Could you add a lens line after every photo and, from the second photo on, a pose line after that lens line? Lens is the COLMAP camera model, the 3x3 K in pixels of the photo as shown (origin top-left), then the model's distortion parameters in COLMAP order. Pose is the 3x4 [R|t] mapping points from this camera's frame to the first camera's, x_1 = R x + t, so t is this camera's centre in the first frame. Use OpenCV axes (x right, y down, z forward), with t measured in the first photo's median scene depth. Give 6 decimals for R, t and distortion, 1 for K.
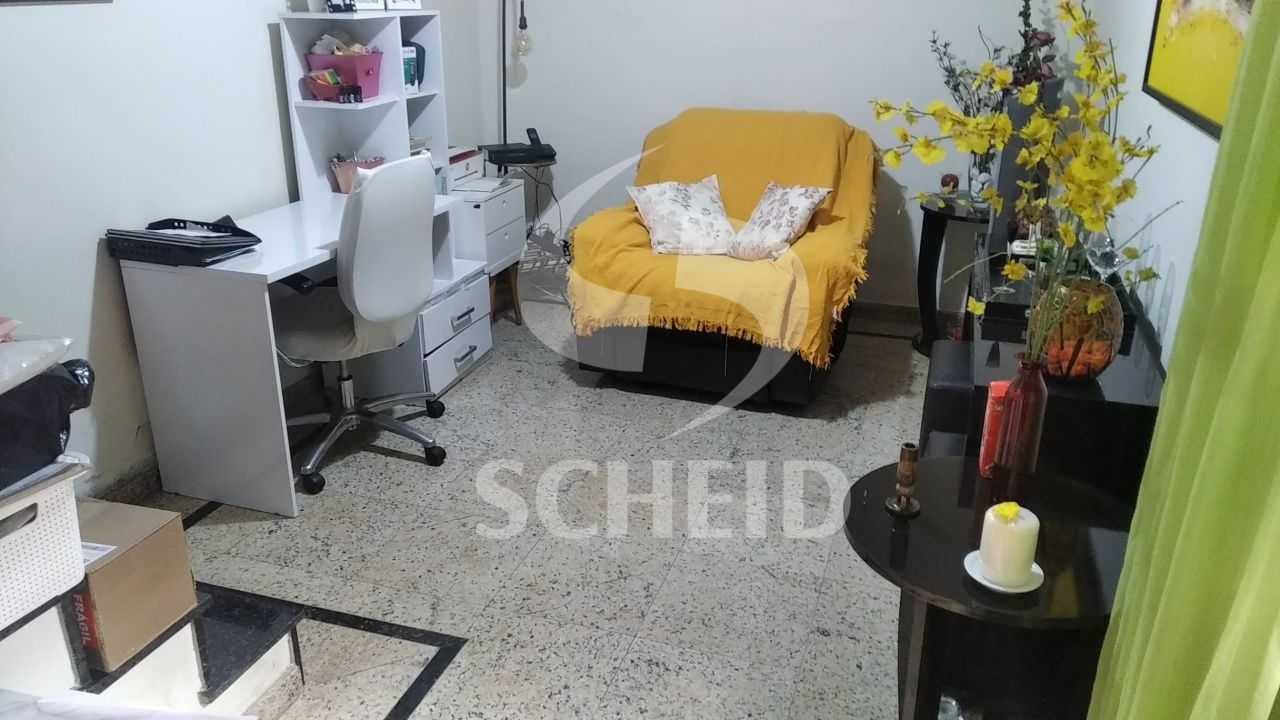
lens RADIAL K [[961.5, 0, 638.3], [0, 961.5, 359.4], [0, 0, 1]] dist [0.002766, -0.000507]
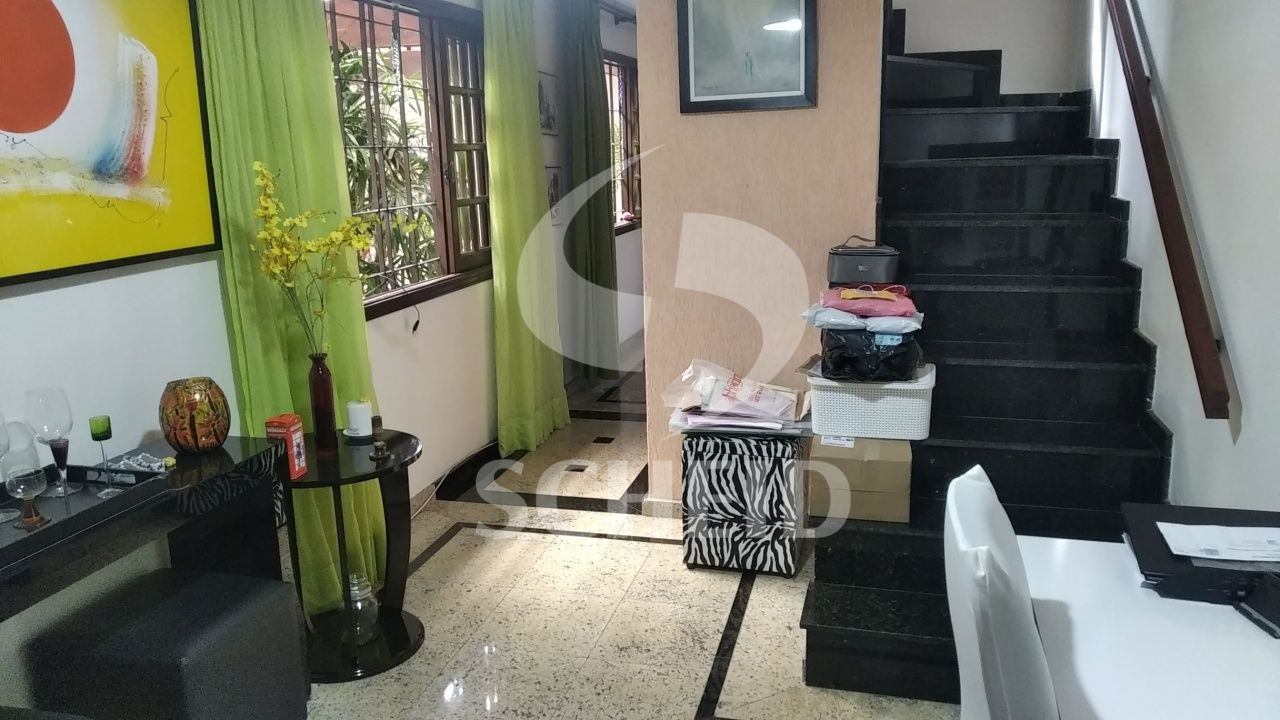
lens RADIAL K [[961.5, 0, 638.9], [0, 961.5, 361.9], [0, 0, 1]] dist [0.002766, -0.000507]
pose [[-0.998434, 0.027564, -0.048690, -0.076462], [-0.002878, 0.843774, 0.536692, -0.677653], [0.055877, 0.535991, -0.842373, 1.774261]]
